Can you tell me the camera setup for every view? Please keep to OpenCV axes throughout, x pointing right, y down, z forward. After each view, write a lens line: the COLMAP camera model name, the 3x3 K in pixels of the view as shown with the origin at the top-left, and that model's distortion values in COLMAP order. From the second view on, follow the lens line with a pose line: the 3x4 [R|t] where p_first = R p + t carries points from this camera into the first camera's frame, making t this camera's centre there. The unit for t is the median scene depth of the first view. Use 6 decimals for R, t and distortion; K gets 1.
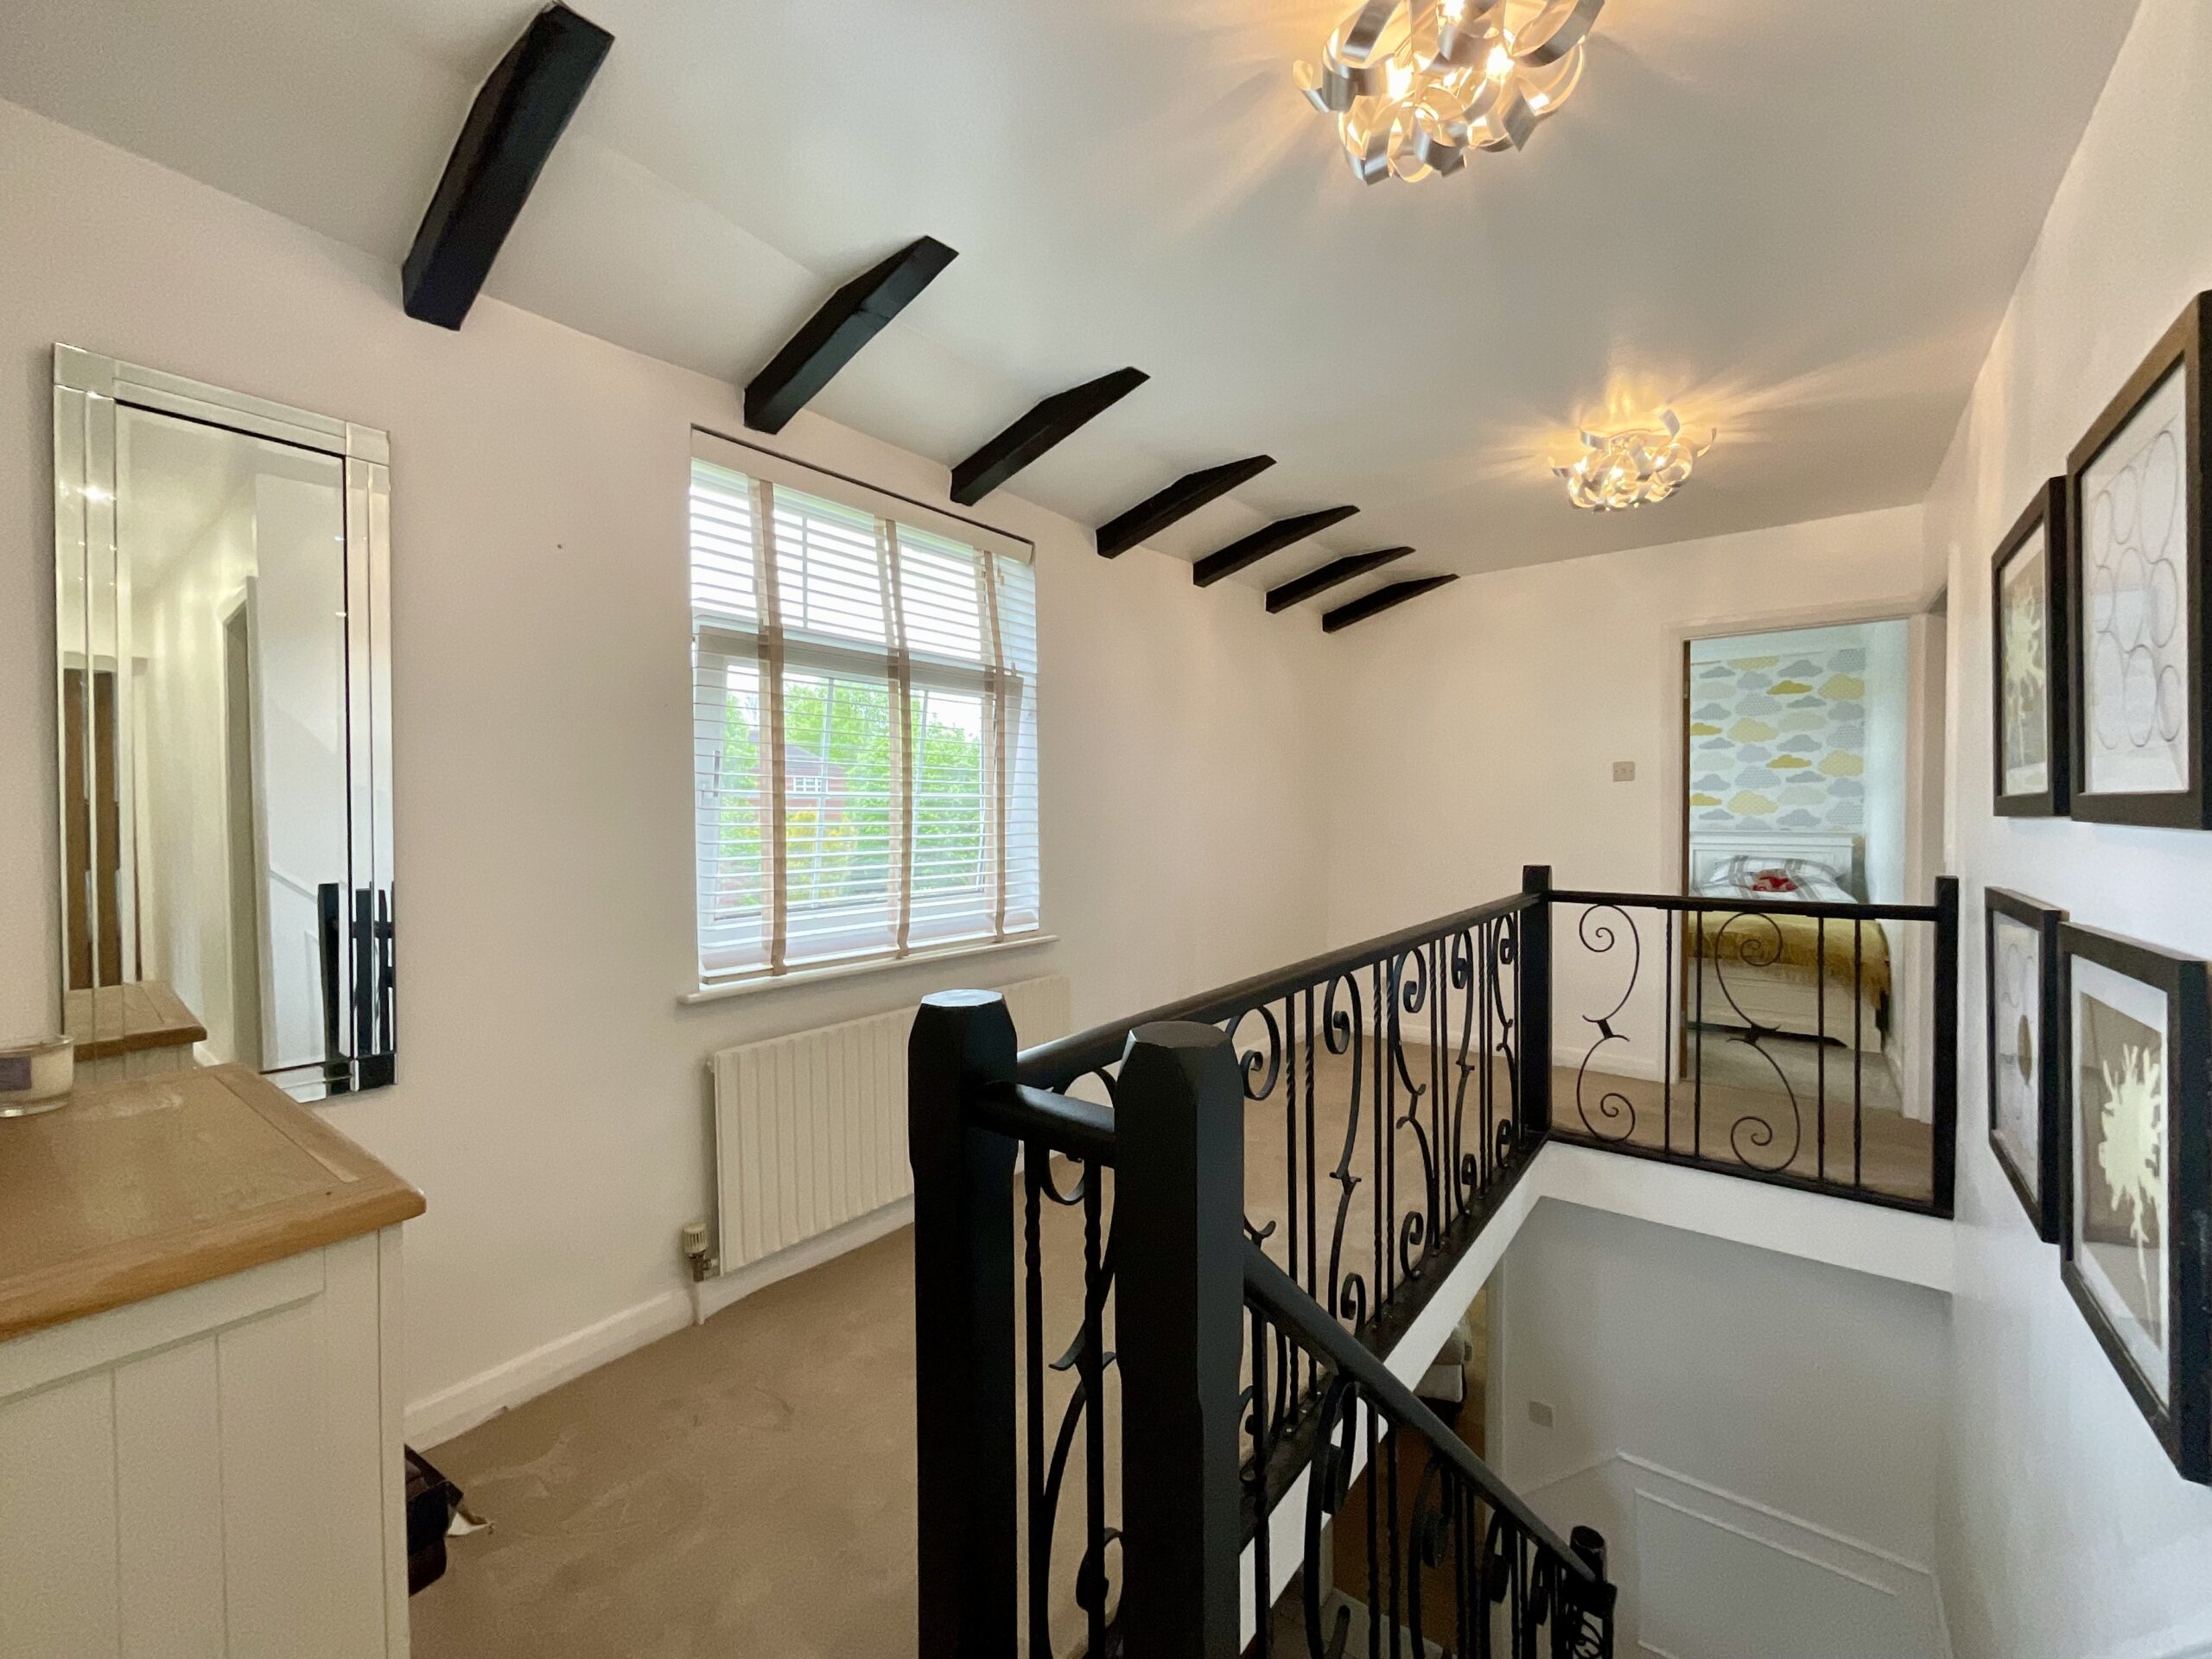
lens RADIAL K [[903.1, 0, 1113.5], [0, 903.1, 824.3], [0, 0, 1]] dist [0.007656, 0.000060]
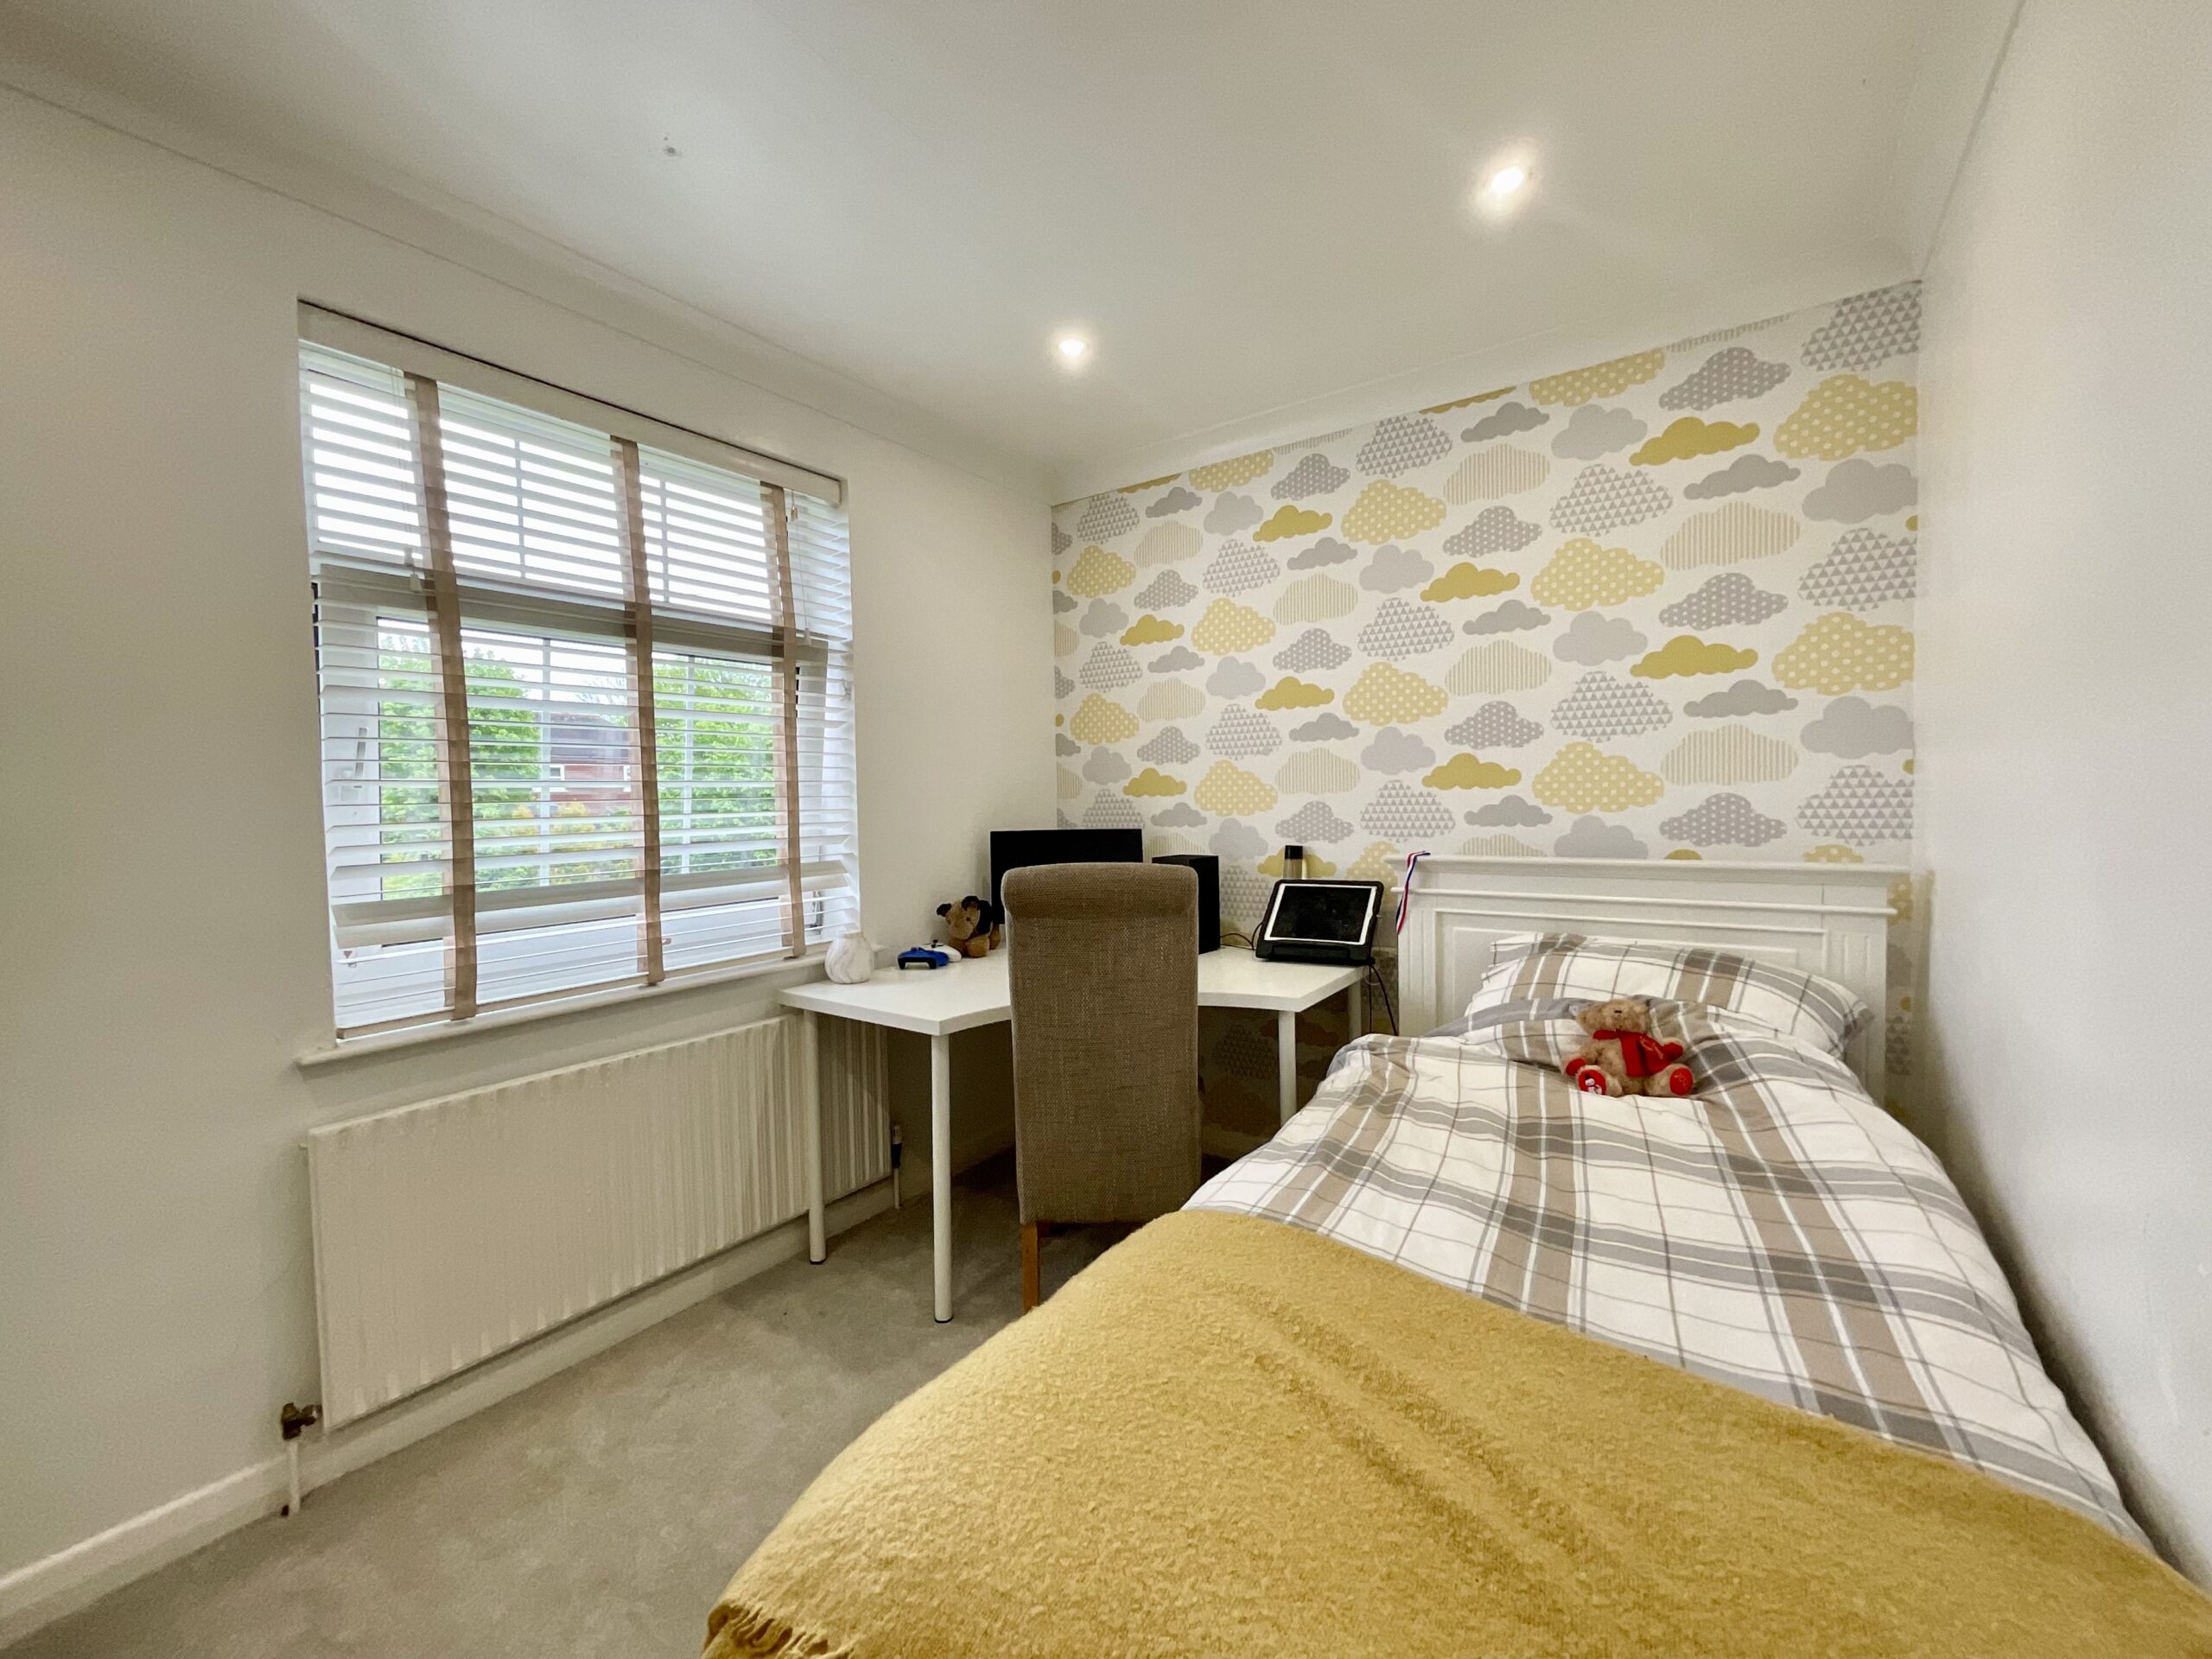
lens RADIAL K [[903.1, 0, 1098.3], [0, 903.1, 834.5], [0, 0, 1]] dist [0.007656, 0.000060]
pose [[0.998427, -0.021285, 0.051865, 0.148997], [0.019724, 0.999342, 0.030432, -0.004909], [-0.052479, -0.029361, 0.998190, 0.198568]]
